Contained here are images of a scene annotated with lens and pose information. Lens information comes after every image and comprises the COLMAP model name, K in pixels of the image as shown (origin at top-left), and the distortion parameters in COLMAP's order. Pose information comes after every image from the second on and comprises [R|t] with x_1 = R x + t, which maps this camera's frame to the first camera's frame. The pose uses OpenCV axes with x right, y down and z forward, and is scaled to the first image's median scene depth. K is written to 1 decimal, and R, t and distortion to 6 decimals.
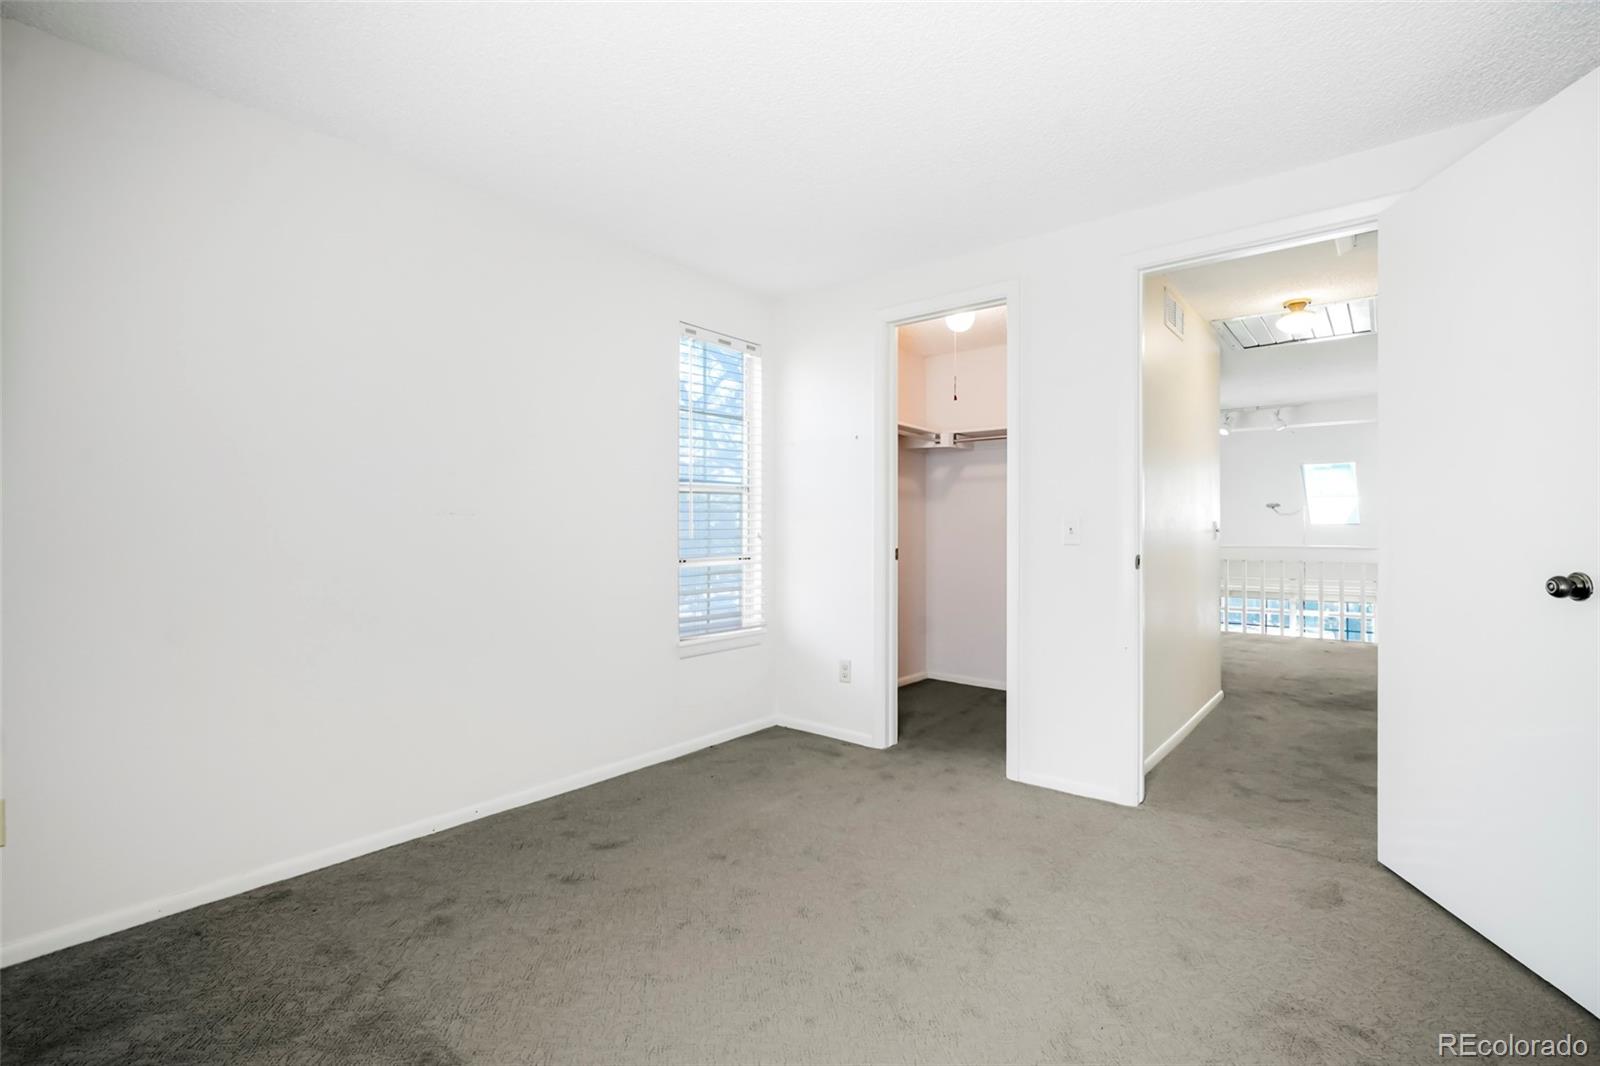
lens RADIAL K [[727.0, 0, 800.7], [0, 727.0, 531.6], [0, 0, 1]] dist [-0.019151, 0.005061]
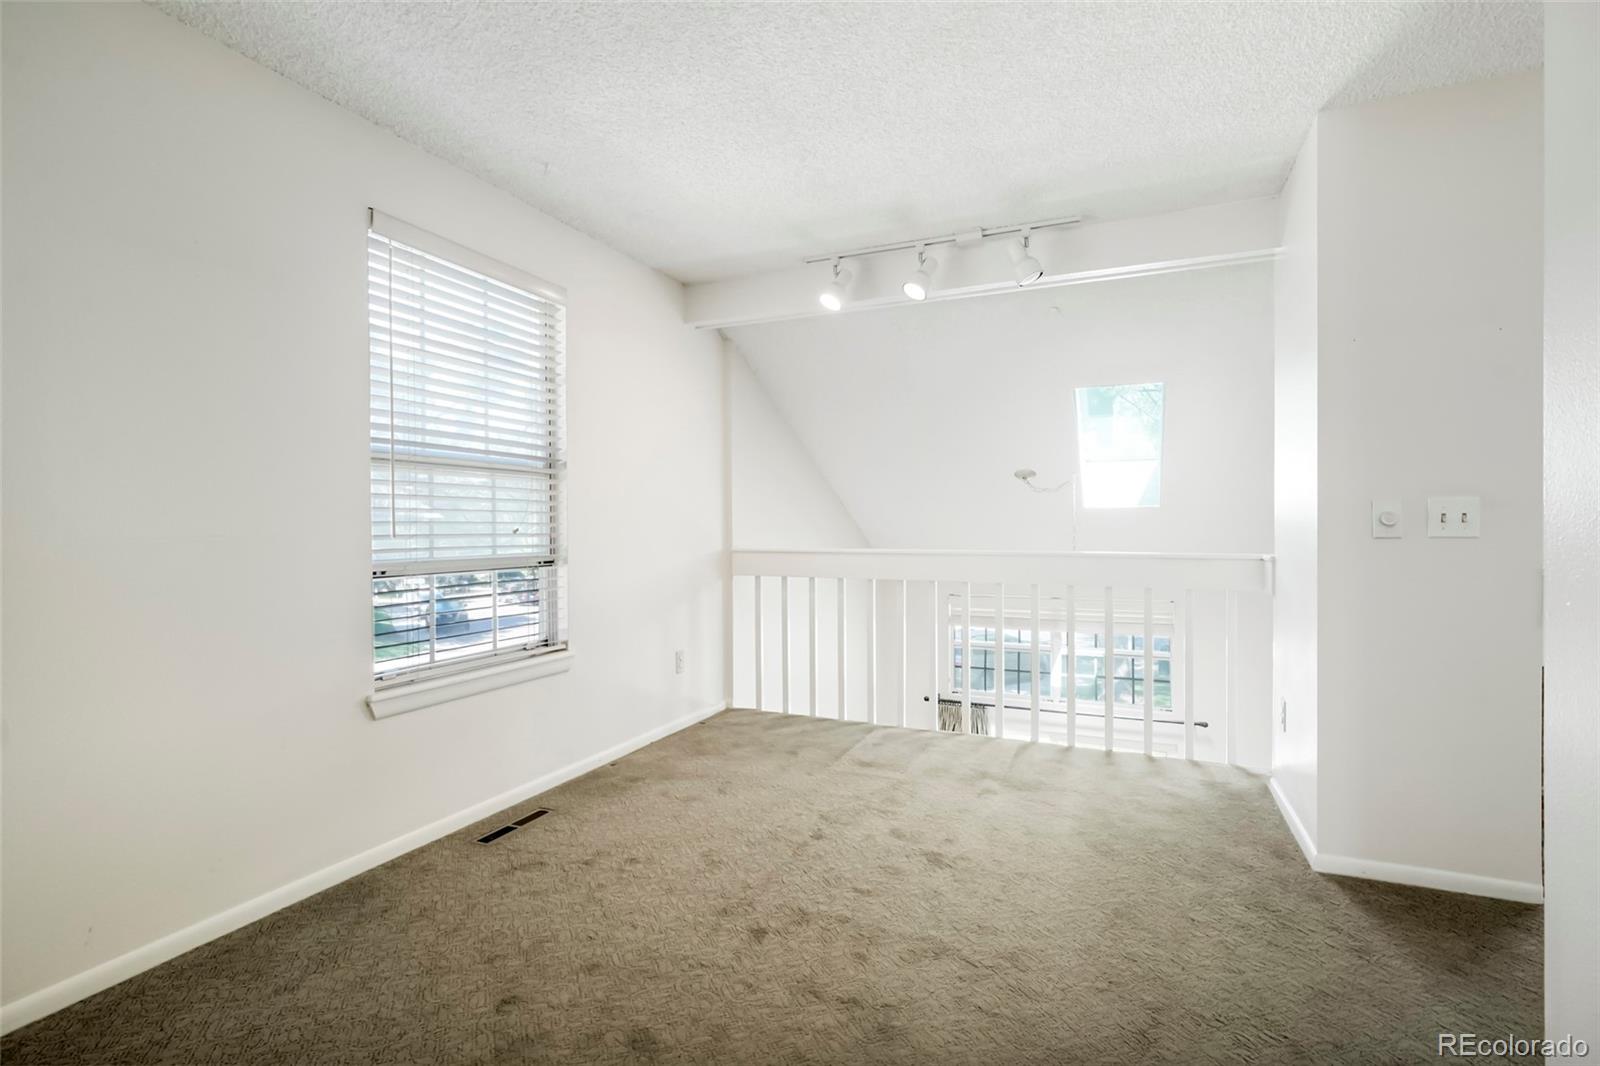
lens RADIAL K [[727.0, 0, 803.0], [0, 727.0, 530.7], [0, 0, 1]] dist [-0.019151, 0.005061]
pose [[0.965983, 0.003093, 0.258587, 0.378932], [-0.006597, 0.999898, 0.012686, 0.002164], [-0.258521, -0.013961, 0.965905, 0.552154]]
